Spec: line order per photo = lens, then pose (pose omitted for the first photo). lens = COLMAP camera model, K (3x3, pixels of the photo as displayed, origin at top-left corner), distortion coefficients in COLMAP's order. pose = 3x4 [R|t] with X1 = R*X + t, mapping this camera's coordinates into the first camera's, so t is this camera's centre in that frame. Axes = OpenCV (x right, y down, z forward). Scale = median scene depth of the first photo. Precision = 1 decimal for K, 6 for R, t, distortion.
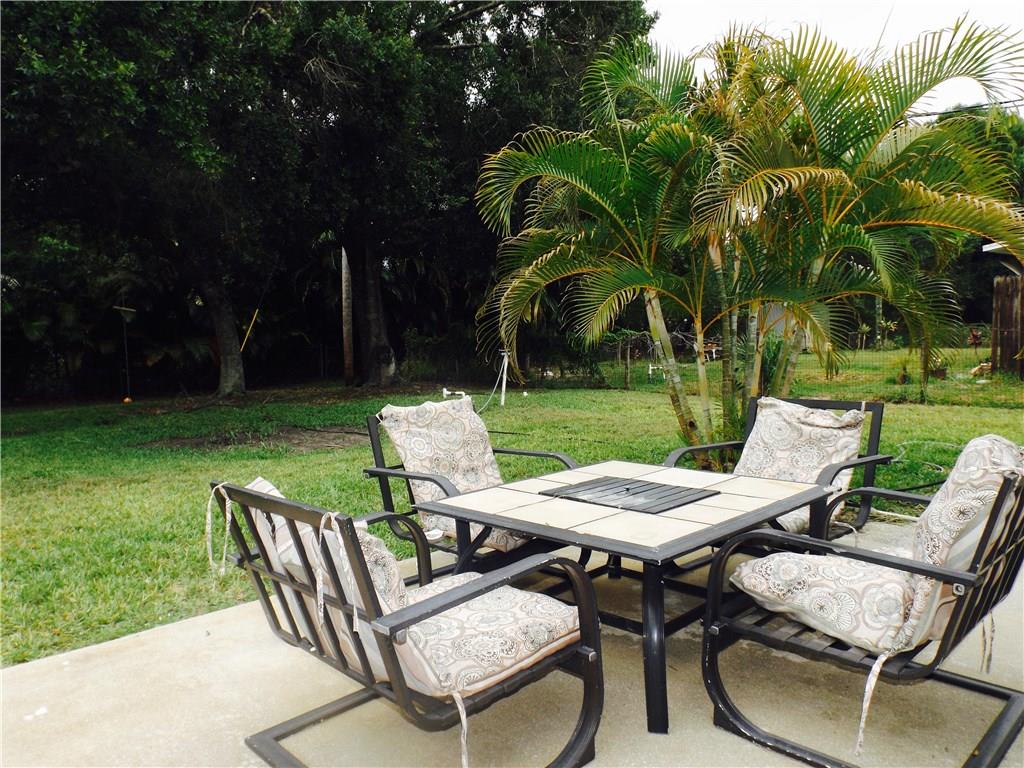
lens RADIAL K [[740.6, 0, 500.5], [0, 740.6, 382.0], [0, 0, 1]] dist [0.013219, -0.012640]
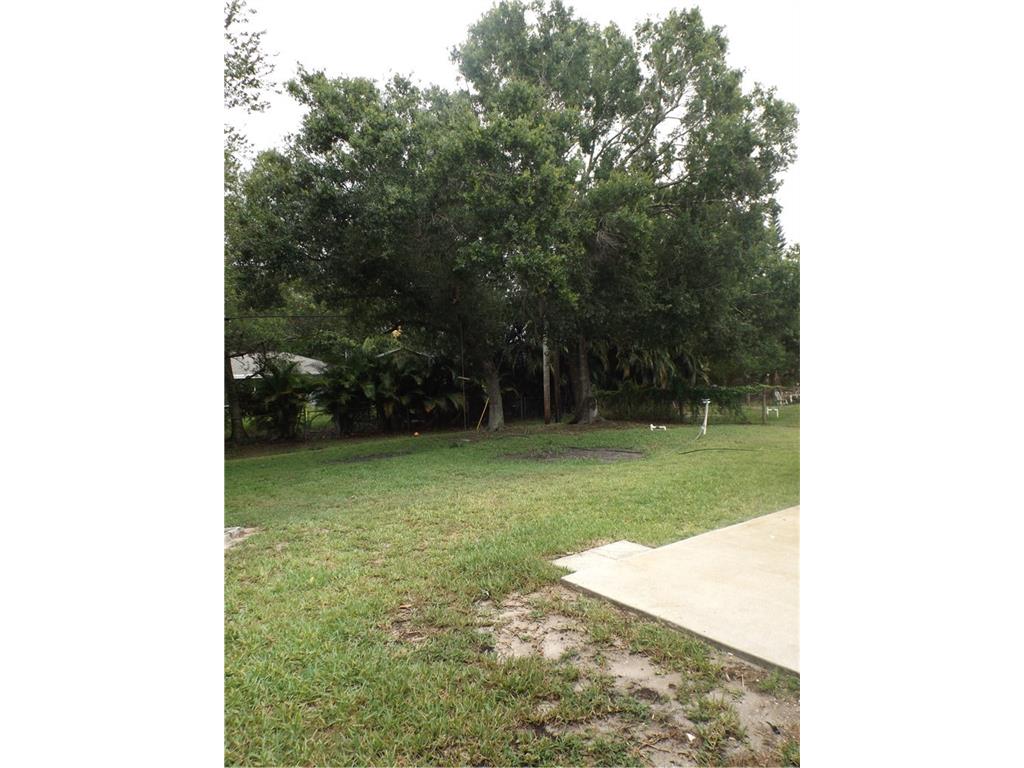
lens RADIAL K [[555.6, 0, 515.7], [0, 555.6, 389.6], [0, 0, 1]] dist [0.008914, -0.000286]
pose [[0.992479, -0.014202, -0.121589, -0.185408], [0.007195, 0.998298, -0.057874, 0.000679], [0.122204, 0.056564, 0.990892, -0.174855]]
